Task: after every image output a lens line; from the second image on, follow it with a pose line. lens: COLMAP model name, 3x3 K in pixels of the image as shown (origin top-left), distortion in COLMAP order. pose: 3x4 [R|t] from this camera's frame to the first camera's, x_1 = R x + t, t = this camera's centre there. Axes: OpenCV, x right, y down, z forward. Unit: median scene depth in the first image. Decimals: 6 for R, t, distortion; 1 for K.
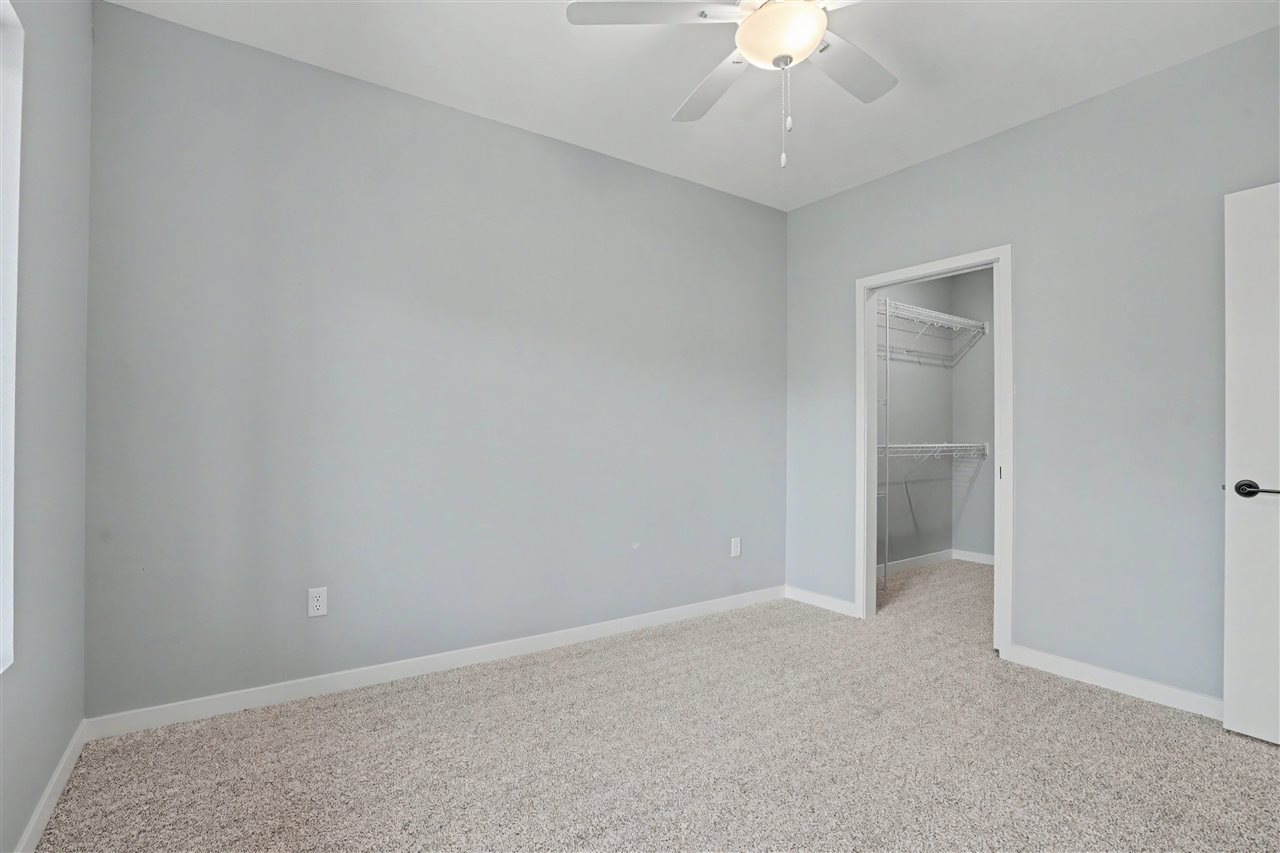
lens RADIAL K [[591.2, 0, 640.3], [0, 591.2, 433.9], [0, 0, 1]] dist [-0.024611, 0.000497]
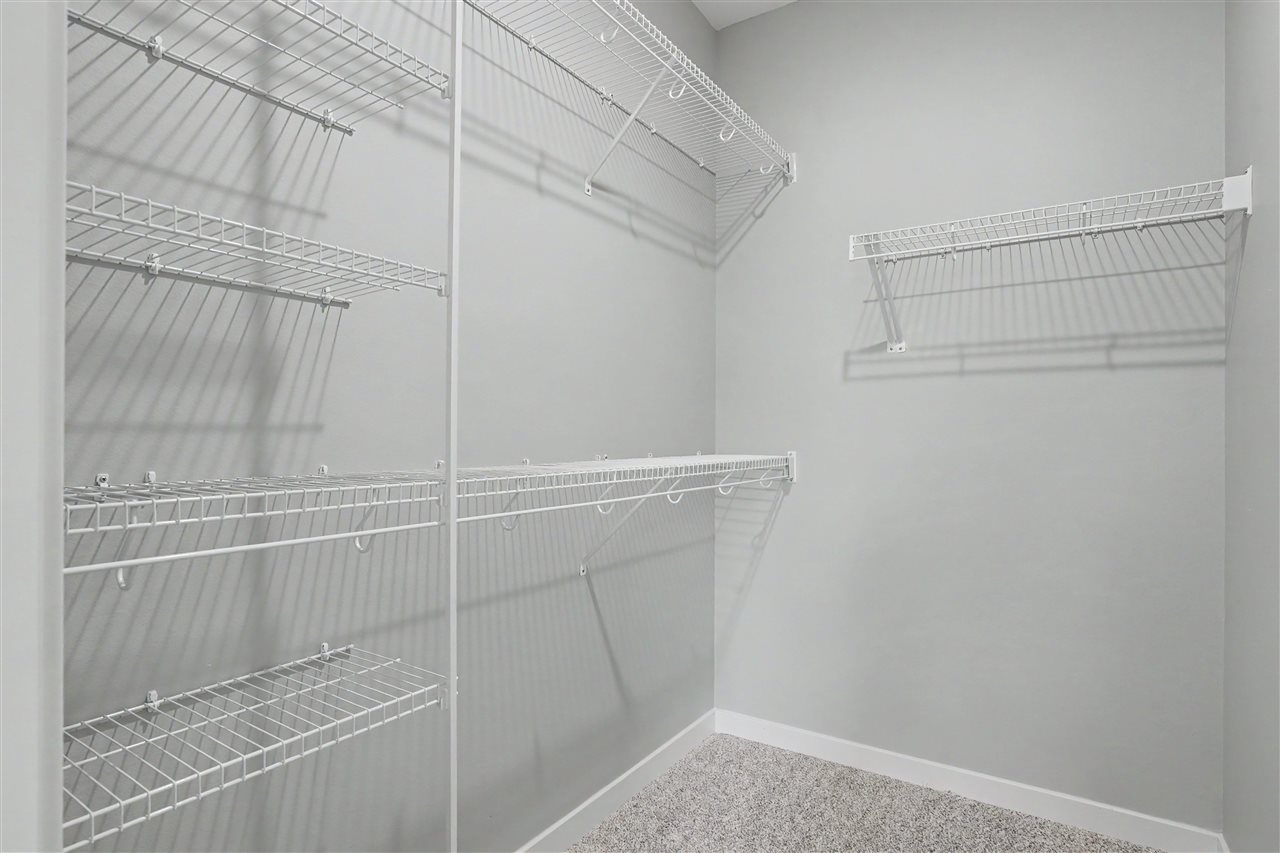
lens RADIAL K [[659.8, 0, 640.0], [0, 659.8, 426.5], [0, 0, 1]] dist [0.000542, 0.000020]
pose [[0.930685, 0.003961, 0.365800, 0.331826], [-0.000720, 0.999959, -0.008997, 0.002203], [-0.365821, 0.008110, 0.930650, 0.623316]]
